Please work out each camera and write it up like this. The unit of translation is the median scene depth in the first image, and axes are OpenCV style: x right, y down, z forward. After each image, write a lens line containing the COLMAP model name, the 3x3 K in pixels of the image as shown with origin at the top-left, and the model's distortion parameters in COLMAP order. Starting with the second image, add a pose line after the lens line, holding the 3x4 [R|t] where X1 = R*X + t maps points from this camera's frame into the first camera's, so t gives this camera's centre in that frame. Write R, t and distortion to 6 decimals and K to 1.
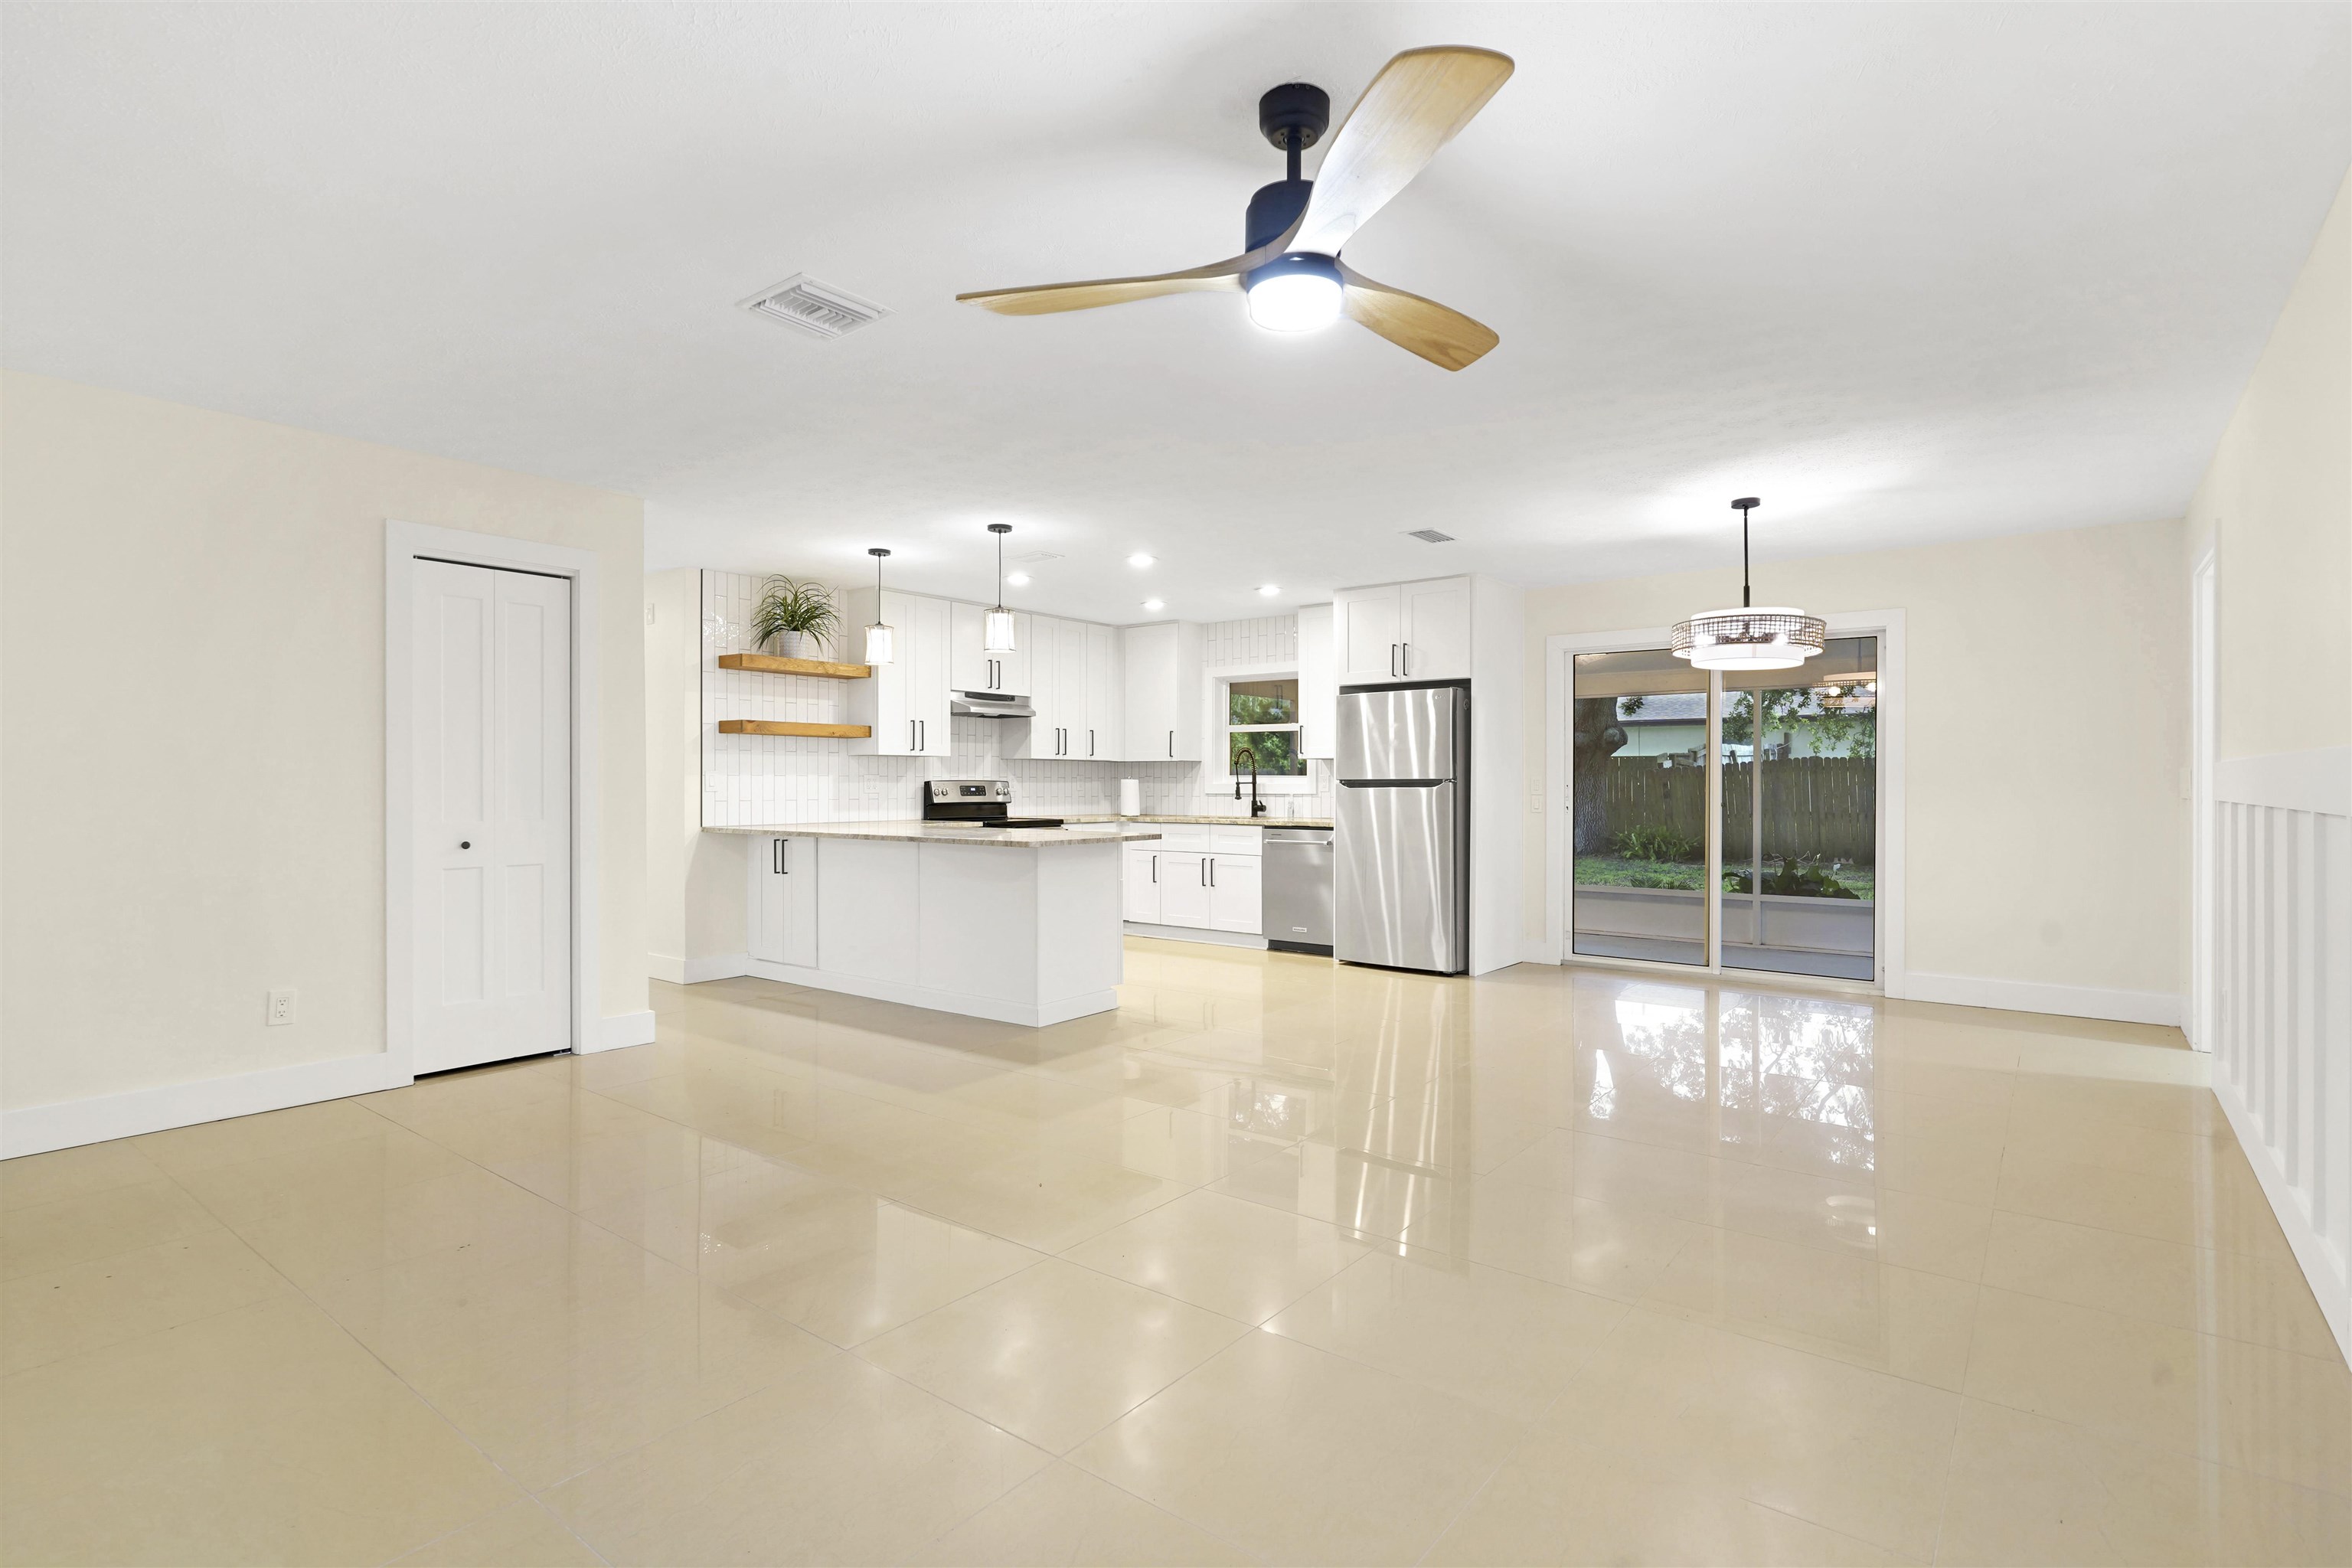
lens RADIAL K [[1154.4, 0, 1168.5], [0, 1154.4, 774.6], [0, 0, 1]] dist [-0.000135, 0.000325]
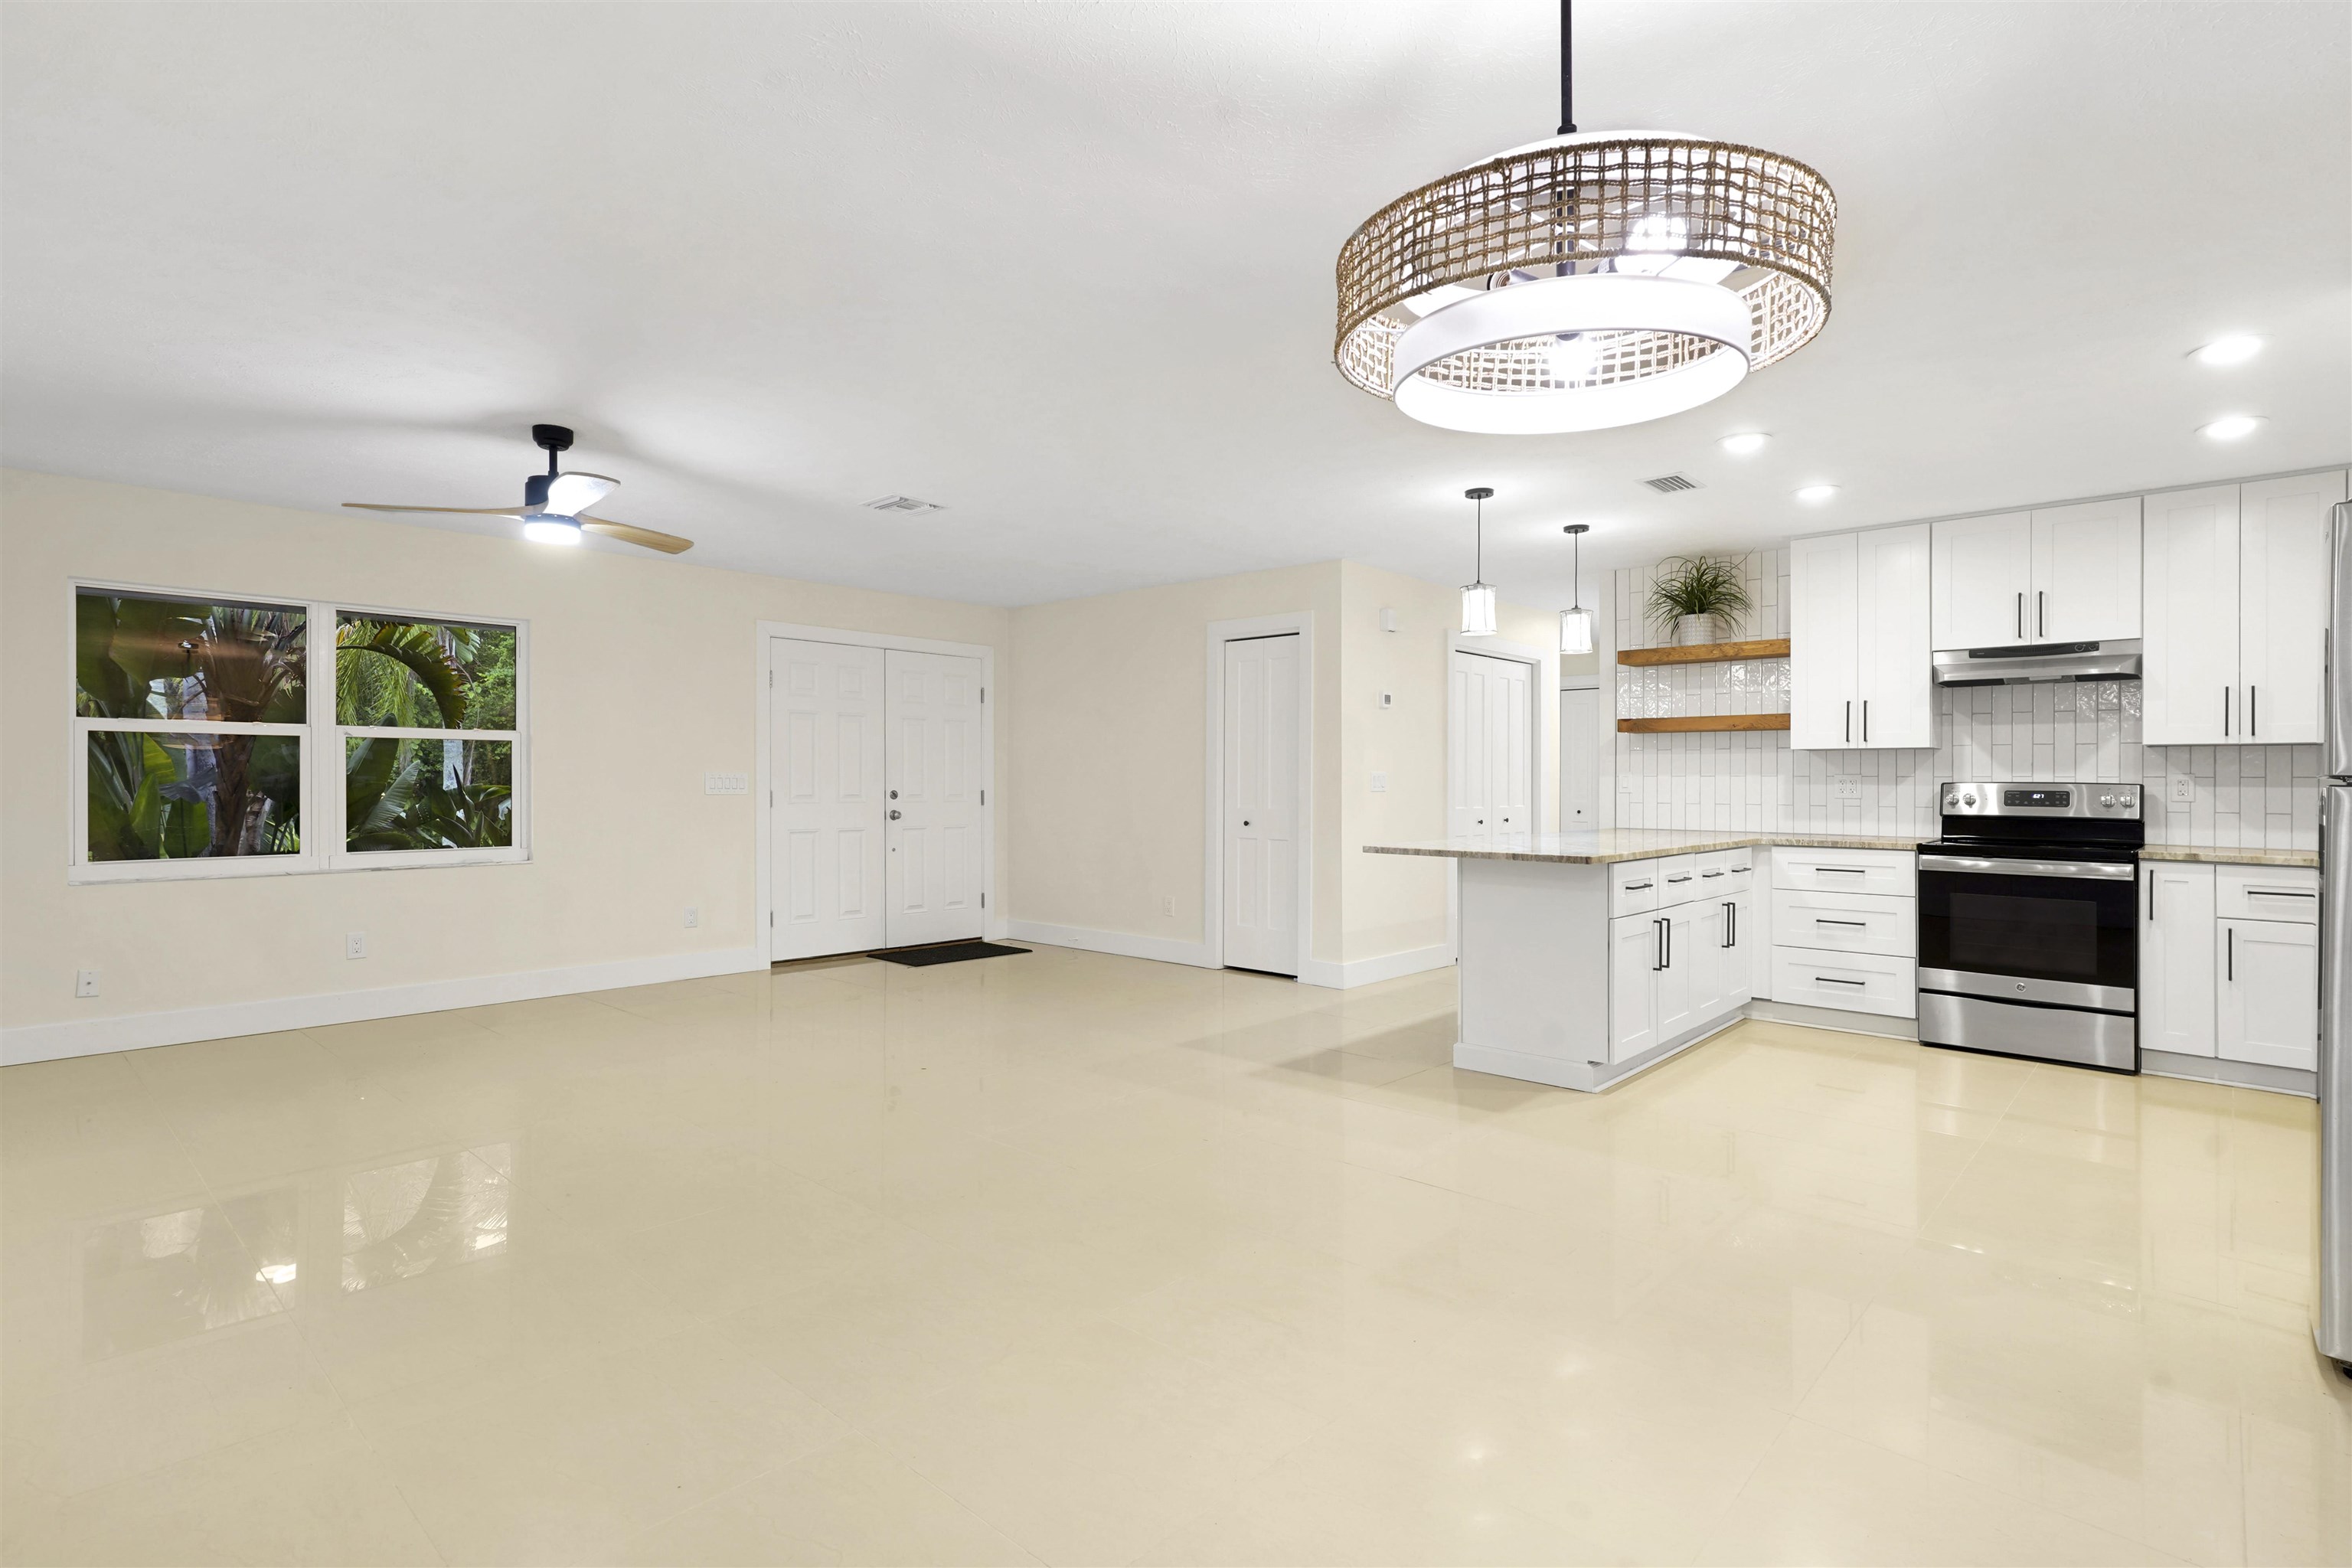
lens RADIAL K [[1123.6, 0, 1194.8], [0, 1123.6, 774.9], [0, 0, 1]] dist [-0.002573, -0.000463]
pose [[-0.066078, -0.004067, -0.997806, 0.497484], [0.003610, 0.999984, -0.004315, 0.001913], [0.997808, -0.003888, -0.066062, 0.591125]]
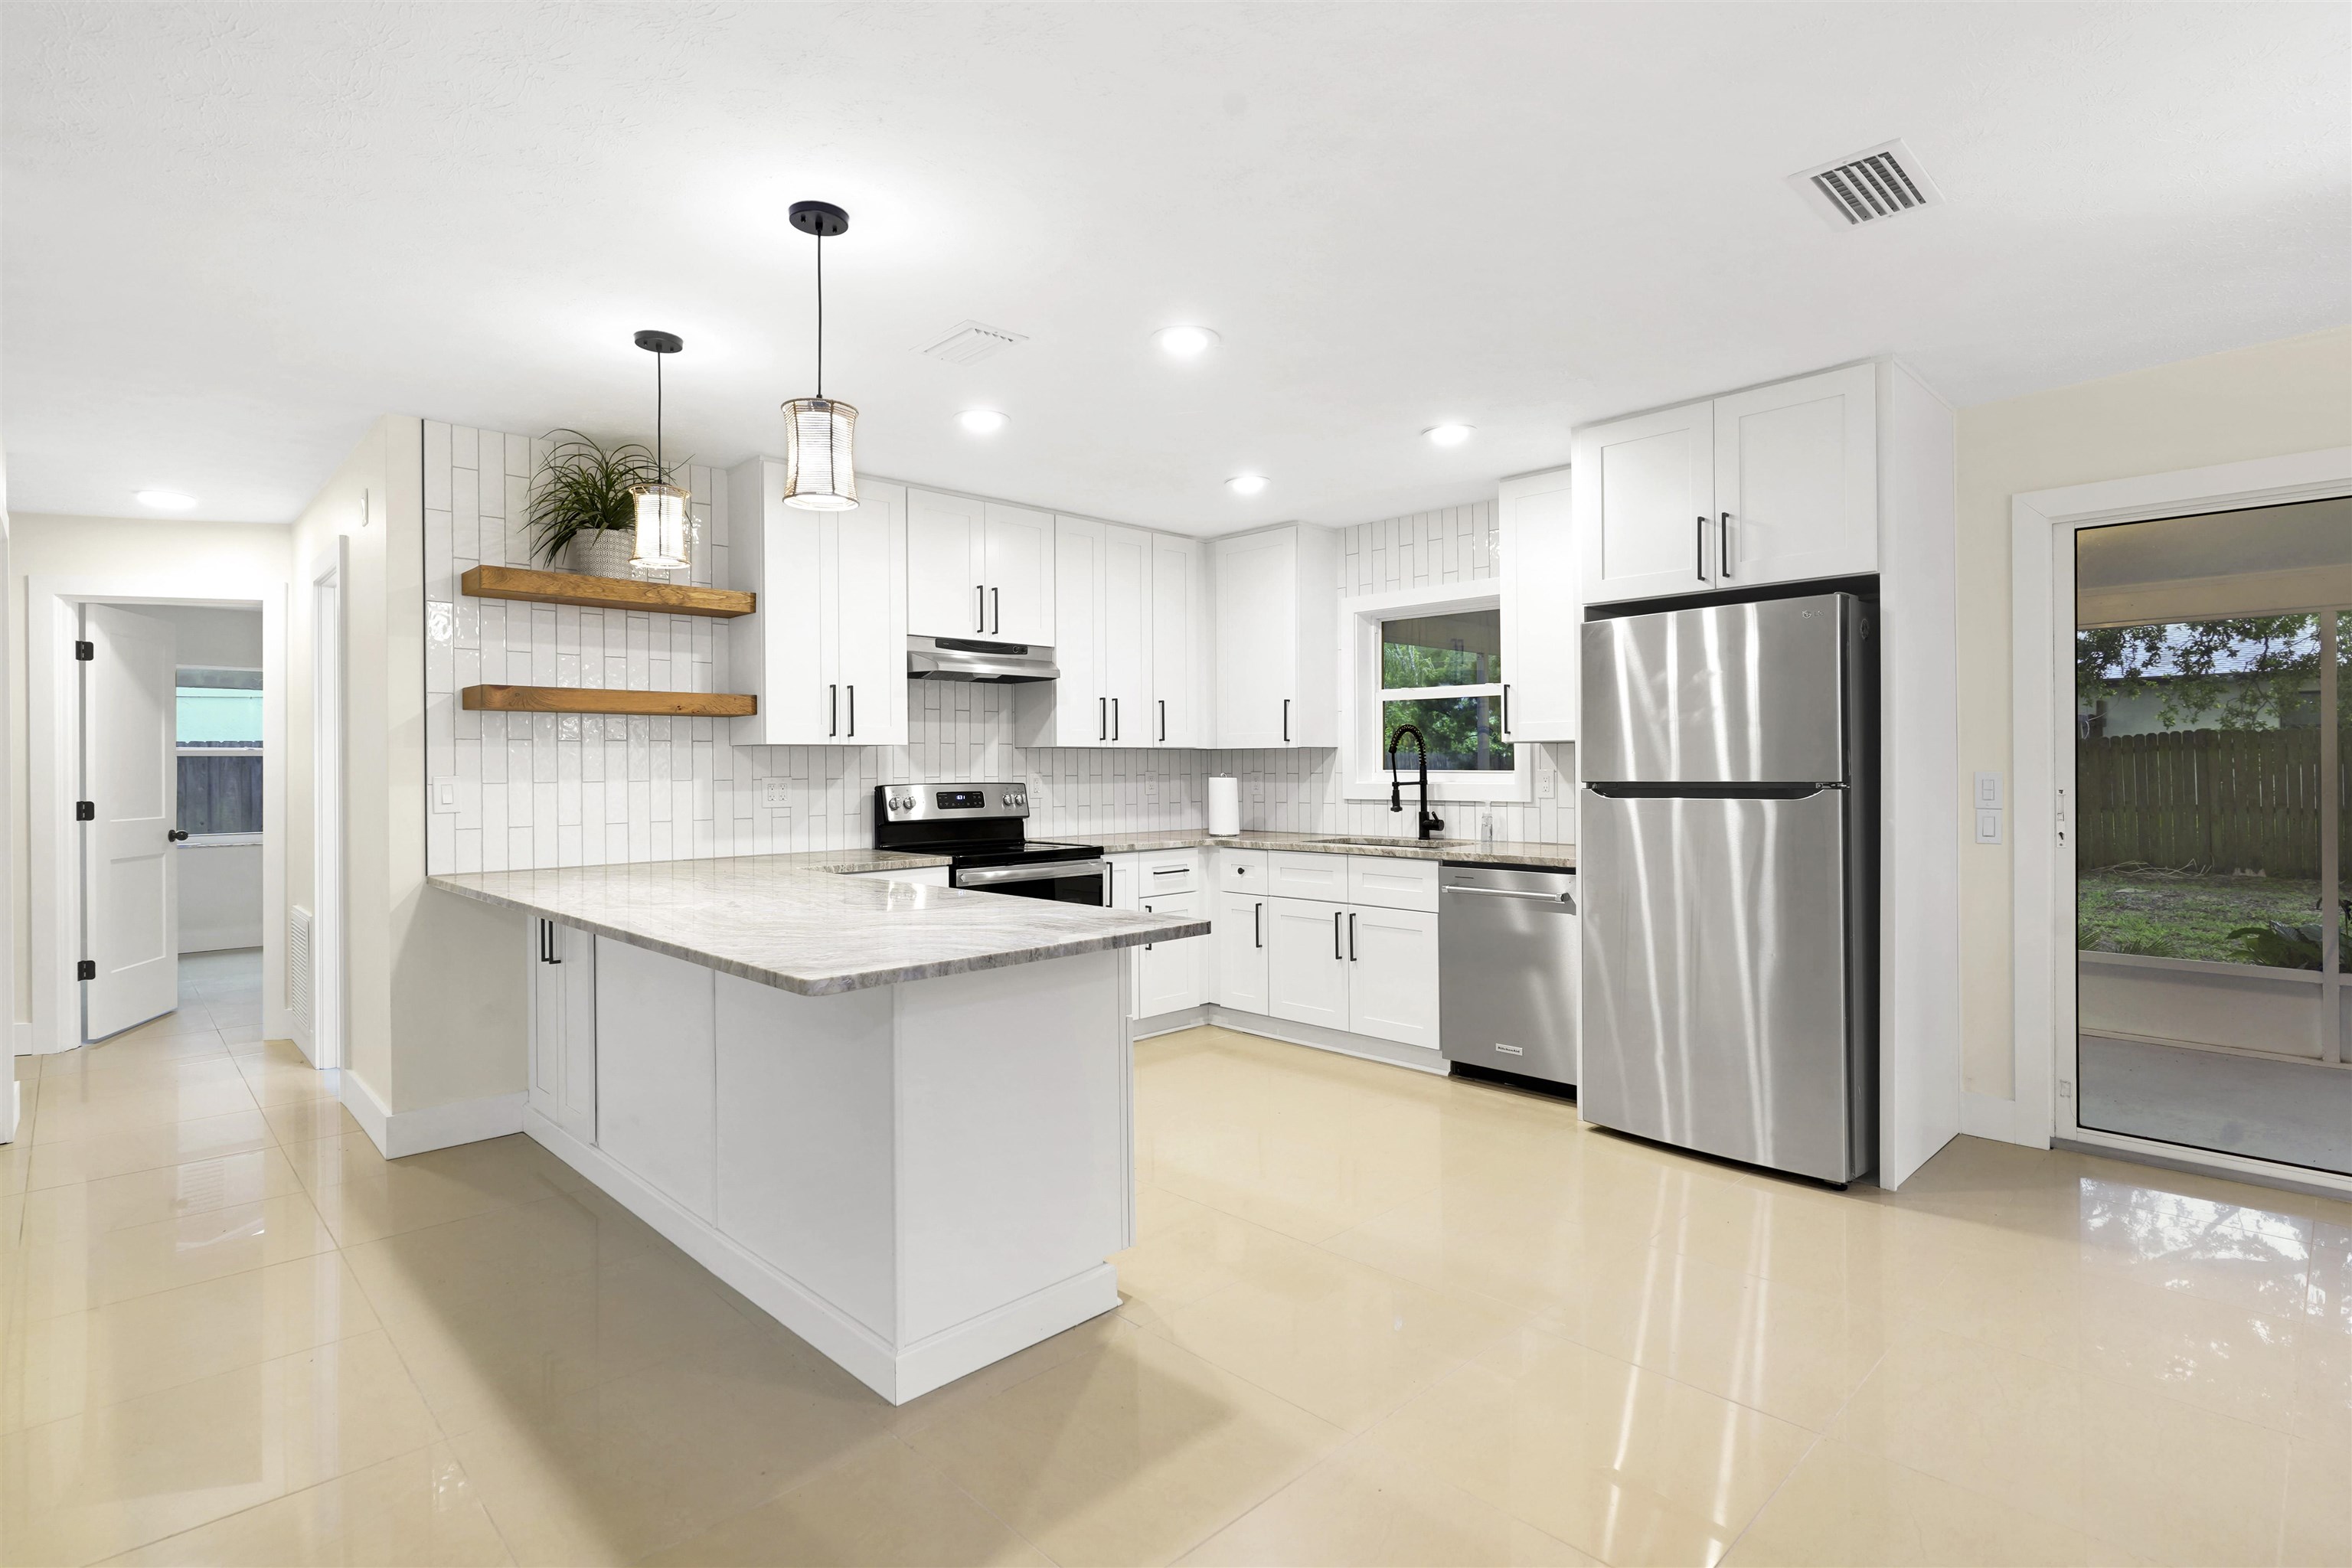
lens RADIAL K [[1153.5, 0, 1177.9], [0, 1153.5, 751.9], [0, 0, 1]] dist [-0.004533, -0.000274]
pose [[0.991059, -0.009797, -0.133067, 0.029534], [0.009091, 0.999941, -0.005907, -0.007230], [0.133117, 0.004644, 0.991089, 0.413999]]
